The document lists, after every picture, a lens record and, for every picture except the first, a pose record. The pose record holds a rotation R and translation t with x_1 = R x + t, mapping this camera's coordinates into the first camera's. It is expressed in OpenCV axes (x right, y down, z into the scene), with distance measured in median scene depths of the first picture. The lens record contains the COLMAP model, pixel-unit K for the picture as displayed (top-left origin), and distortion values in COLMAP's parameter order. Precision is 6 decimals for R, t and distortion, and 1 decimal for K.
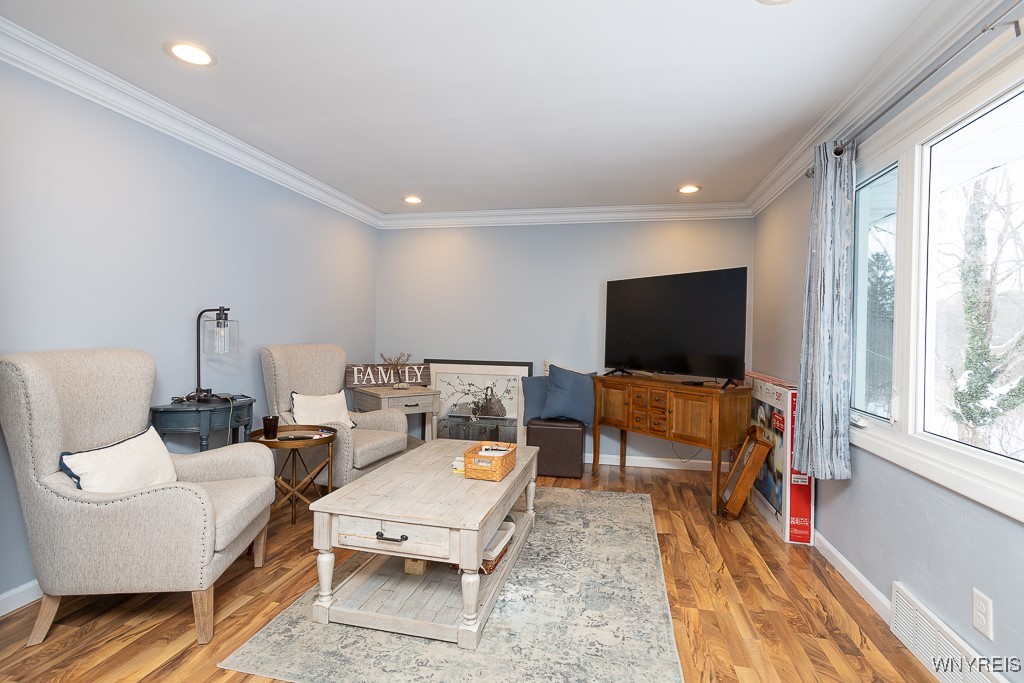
lens RADIAL K [[506.7, 0, 510.9], [0, 506.7, 334.7], [0, 0, 1]] dist [-0.058965, 0.039404]
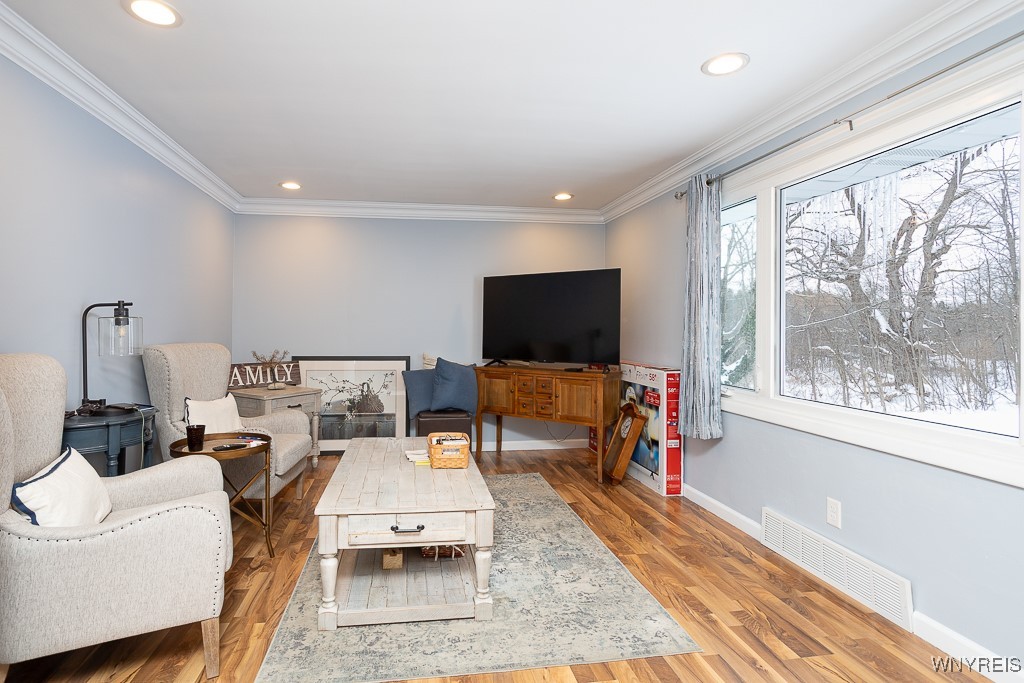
lens RADIAL K [[523.2, 0, 488.3], [0, 523.2, 326.0], [0, 0, 1]] dist [-0.062474, 0.043993]
pose [[0.933617, -0.011850, 0.358076, -0.311405], [0.012574, 0.999921, 0.000307, -0.005945], [-0.358051, 0.004216, 0.933692, -0.033321]]
